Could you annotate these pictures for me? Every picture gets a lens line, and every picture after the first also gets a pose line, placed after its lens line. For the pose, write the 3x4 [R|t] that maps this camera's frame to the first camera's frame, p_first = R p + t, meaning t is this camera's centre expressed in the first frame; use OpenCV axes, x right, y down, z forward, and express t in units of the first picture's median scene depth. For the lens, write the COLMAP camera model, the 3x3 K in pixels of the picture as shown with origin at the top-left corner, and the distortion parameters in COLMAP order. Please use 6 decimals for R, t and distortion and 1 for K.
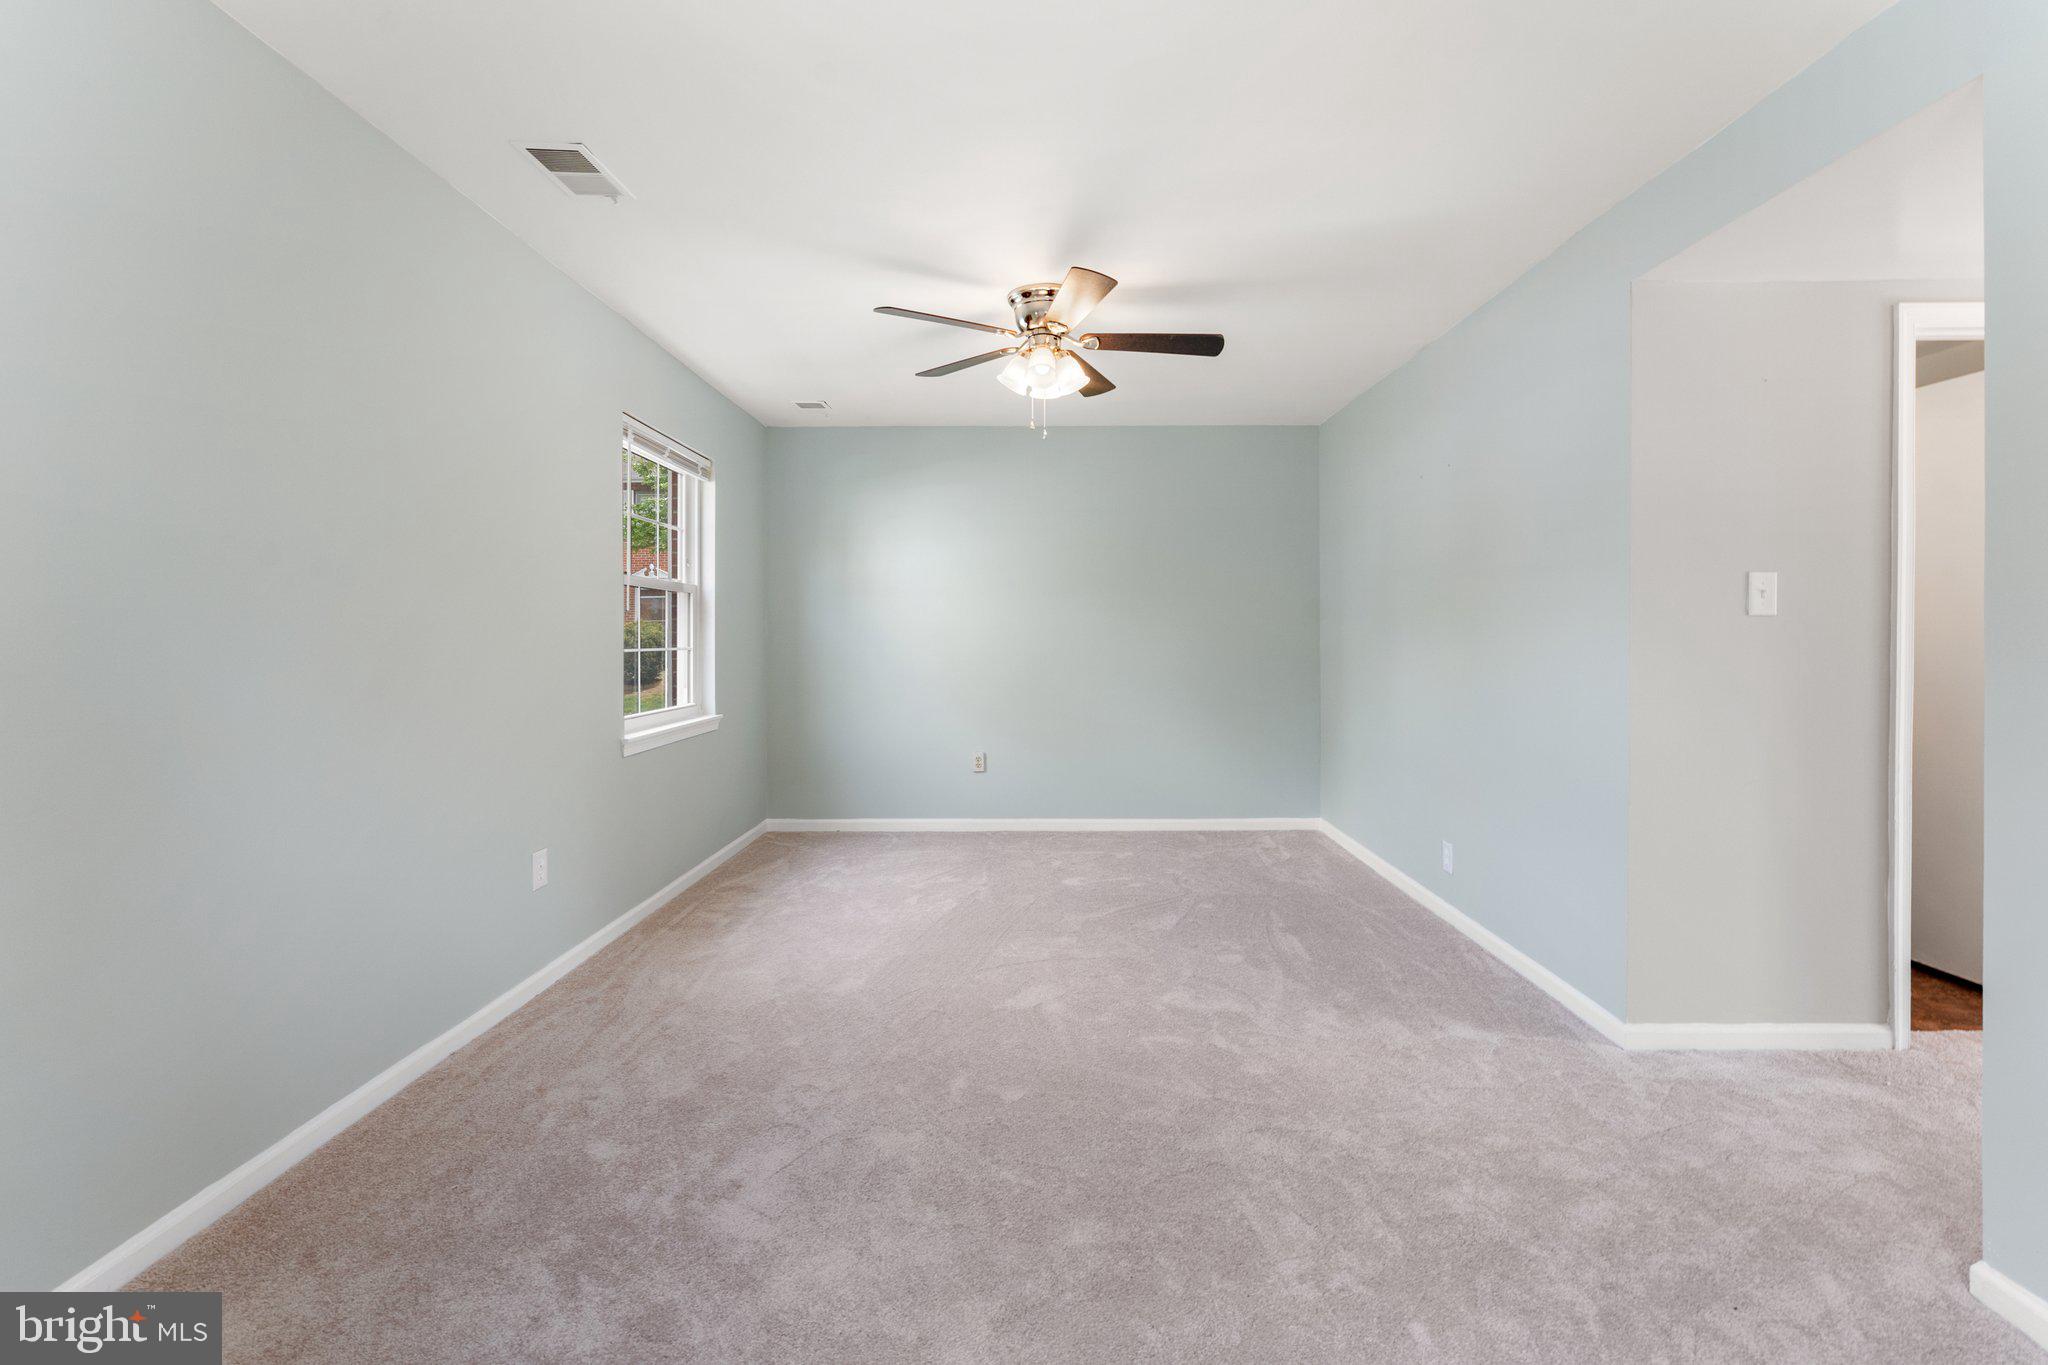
lens RADIAL K [[824.8, 0, 1064.1], [0, 824.8, 669.8], [0, 0, 1]] dist [0.002354, 0.001172]
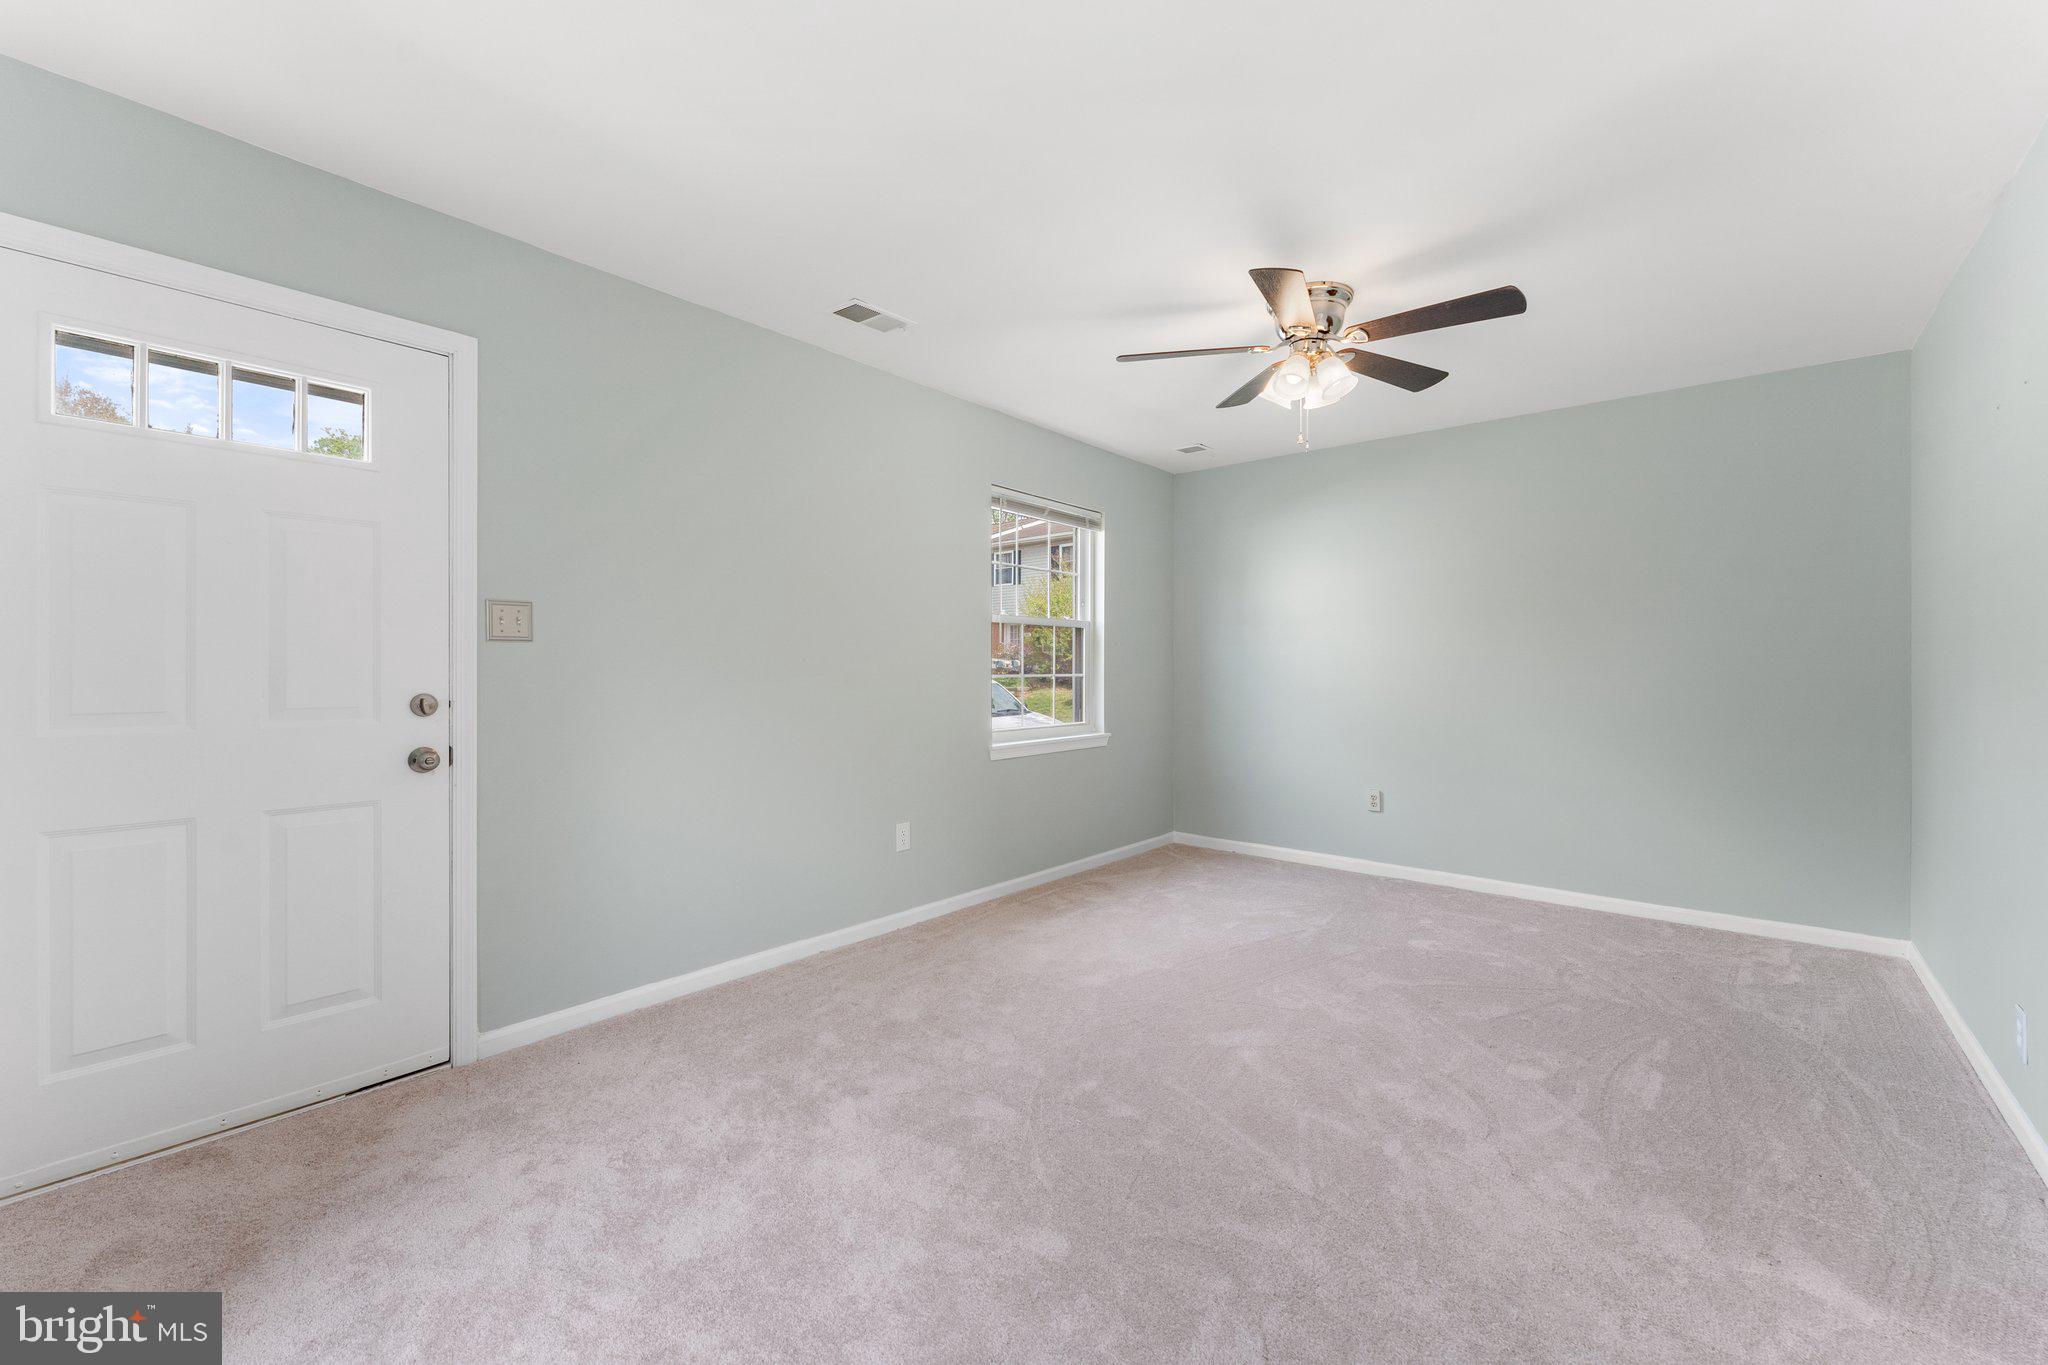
lens RADIAL K [[824.8, 0, 1093.3], [0, 824.8, 693.9], [0, 0, 1]] dist [0.002354, 0.001172]
pose [[0.777984, 0.023121, -0.627859, 0.367859], [-0.028808, 0.999584, 0.001114, 0.000604], [0.627624, 0.017221, 0.778326, 0.123135]]
